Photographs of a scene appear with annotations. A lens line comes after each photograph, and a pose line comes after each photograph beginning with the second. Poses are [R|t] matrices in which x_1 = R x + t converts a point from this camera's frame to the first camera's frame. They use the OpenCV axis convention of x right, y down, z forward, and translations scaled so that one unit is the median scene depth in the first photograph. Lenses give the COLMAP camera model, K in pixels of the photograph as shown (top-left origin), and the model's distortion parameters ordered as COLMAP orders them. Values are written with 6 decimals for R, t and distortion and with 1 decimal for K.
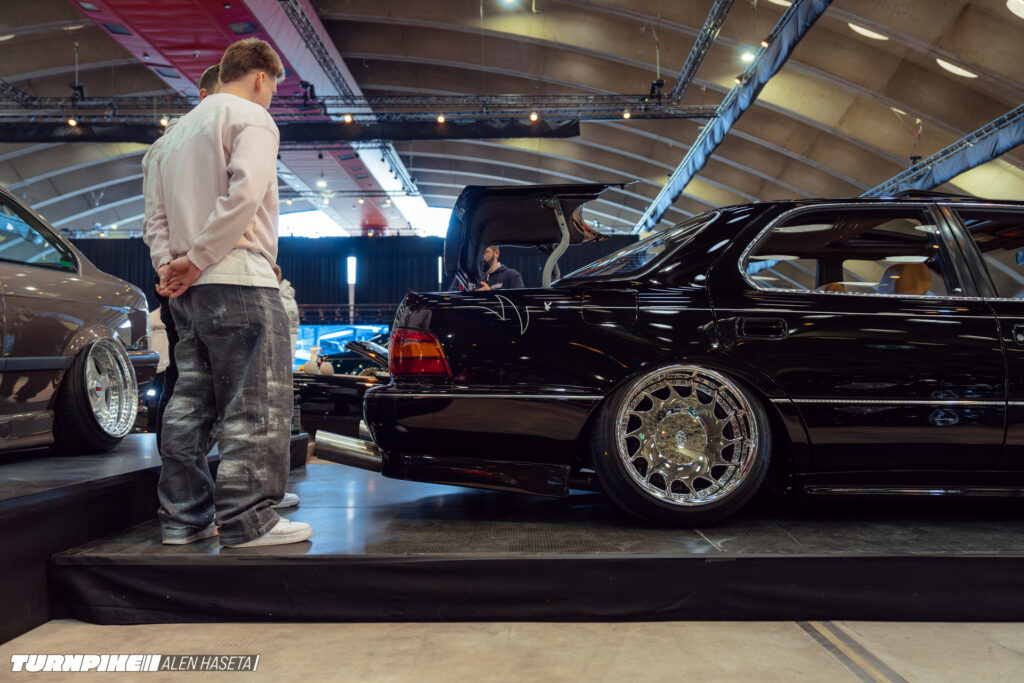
lens RADIAL K [[864.4, 0, 512.0], [0, 864.4, 341.5], [0, 0, 1]] dist [0.003654, -0.003789]
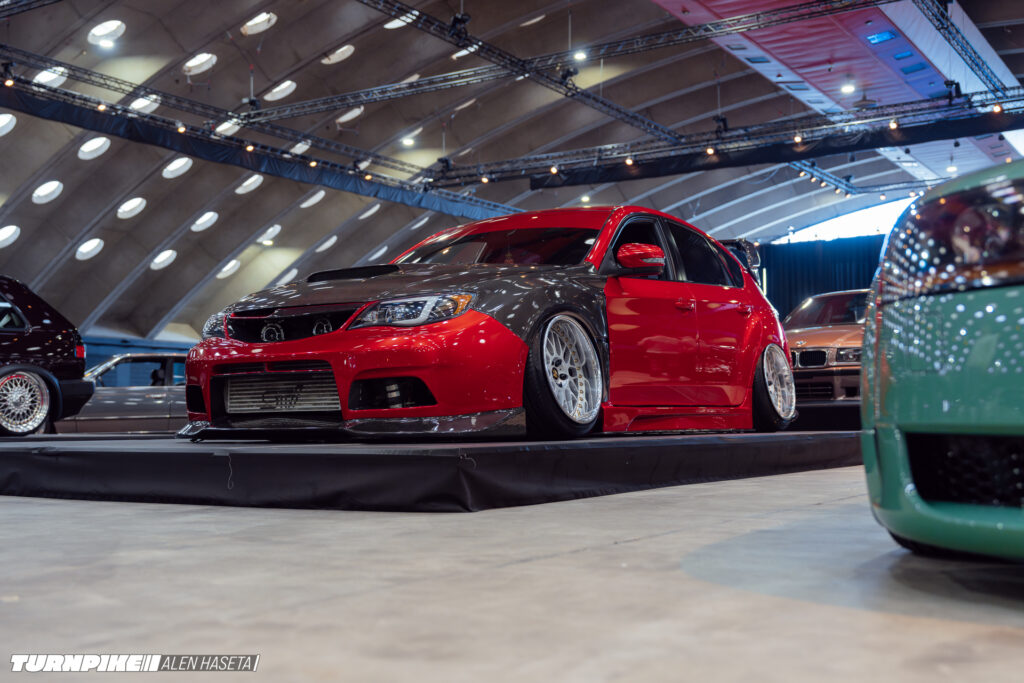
lens RADIAL K [[1208.7, 0, 512.0], [0, 1208.7, 341.5], [0, 0, 1]] dist [0.001478, 0.008926]
pose [[0.858932, -0.046792, -0.509947, 0.009988], [0.040337, 0.998905, -0.023715, -0.003267], [0.510498, -0.000200, 0.859879, -0.352081]]
